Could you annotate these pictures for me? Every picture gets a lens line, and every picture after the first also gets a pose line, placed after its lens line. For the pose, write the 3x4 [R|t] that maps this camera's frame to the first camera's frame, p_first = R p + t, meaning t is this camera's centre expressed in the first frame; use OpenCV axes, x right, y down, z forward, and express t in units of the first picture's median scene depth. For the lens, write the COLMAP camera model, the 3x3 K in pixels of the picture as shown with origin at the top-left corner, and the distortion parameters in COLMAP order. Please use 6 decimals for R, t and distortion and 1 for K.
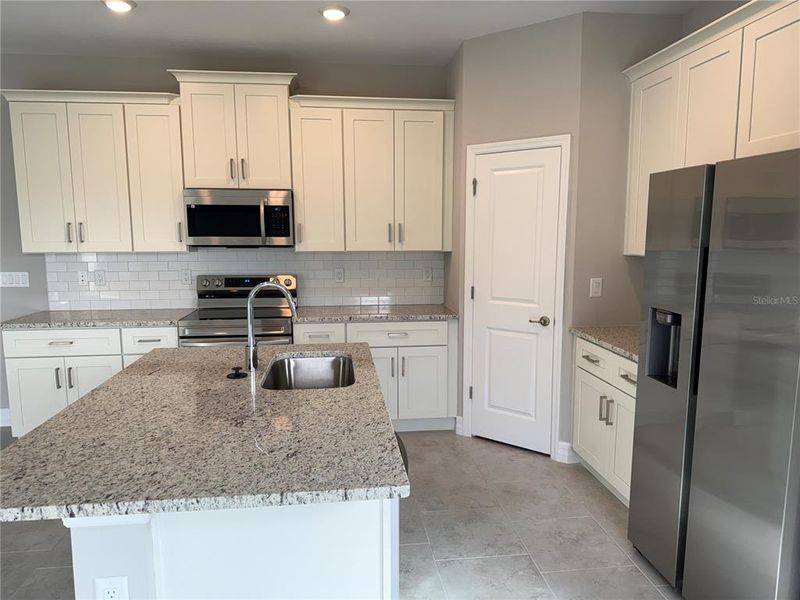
lens RADIAL K [[564.9, 0, 401.4], [0, 564.9, 304.3], [0, 0, 1]] dist [0.065172, -0.075811]
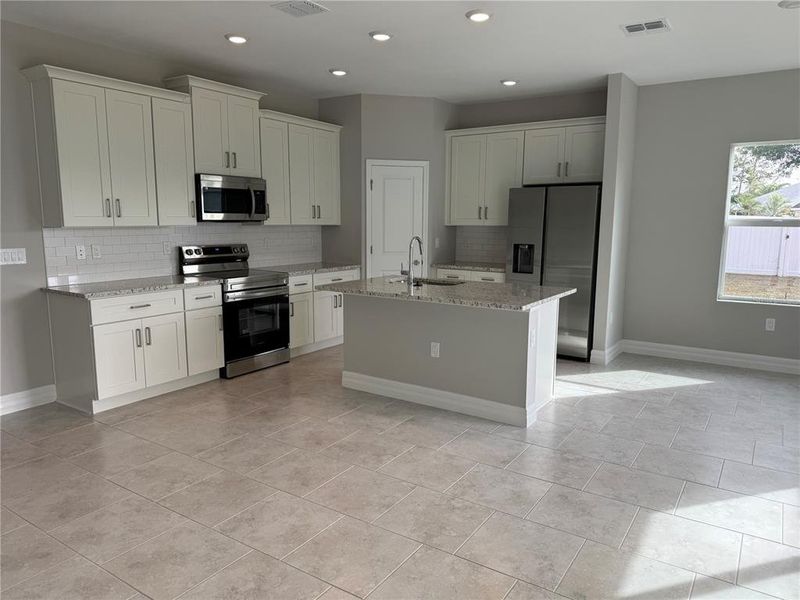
lens RADIAL K [[564.9, 0, 401.7], [0, 564.9, 304.1], [0, 0, 1]] dist [0.065172, -0.075811]
pose [[0.644672, -0.110033, 0.756499, -1.079756], [0.090887, 0.993600, 0.067067, 0.033797], [-0.759037, 0.025519, 0.650547, -0.122067]]
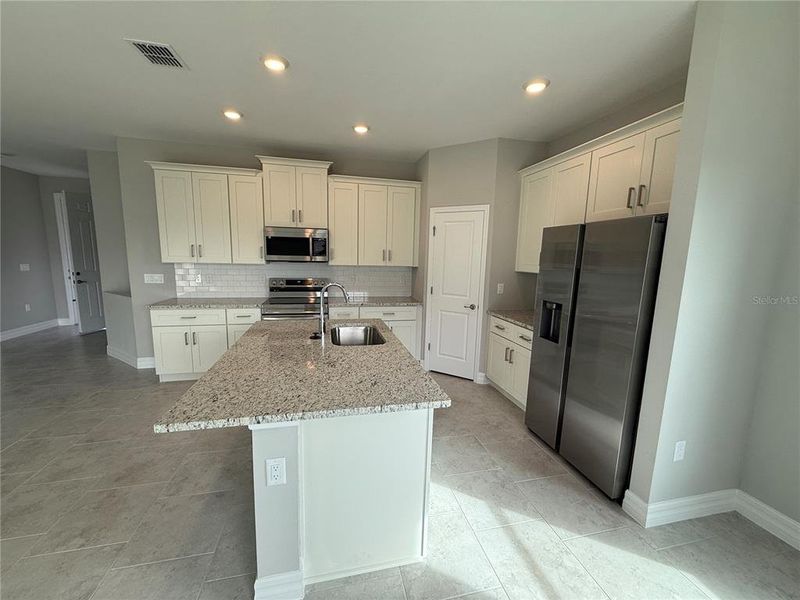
lens RADIAL K [[319.0, 0, 398.4], [0, 319.0, 300.6], [0, 0, 1]] dist [-0.000037, -0.000308]
pose [[0.993556, 0.010515, 0.112852, -0.092126], [-0.011965, 0.999854, 0.012174, 0.000207], [-0.112708, -0.013445, 0.993537, 0.014055]]
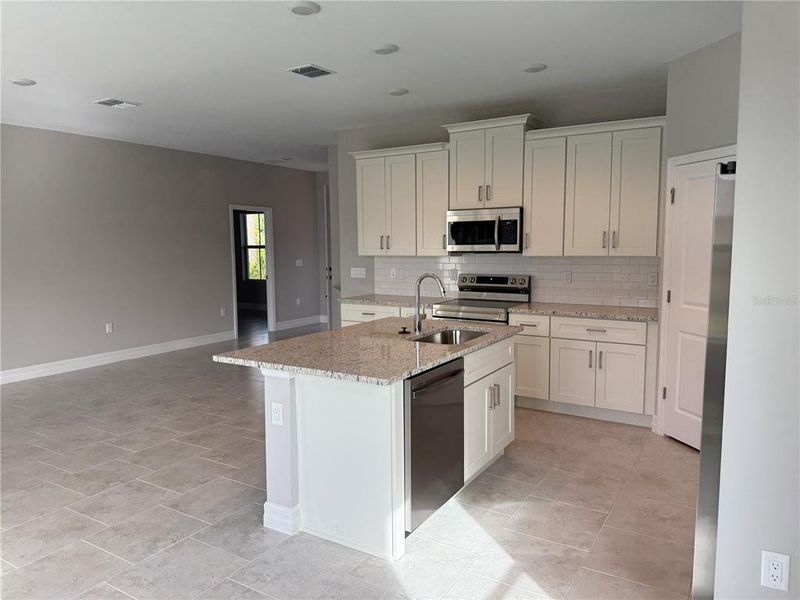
lens RADIAL K [[564.9, 0, 401.8], [0, 564.9, 298.7], [0, 0, 1]] dist [0.065172, -0.075811]
pose [[0.784471, 0.057897, -0.617457, 0.396805], [-0.075089, 0.997175, -0.001898, 0.022517], [0.615603, 0.047853, 0.786602, -0.134798]]
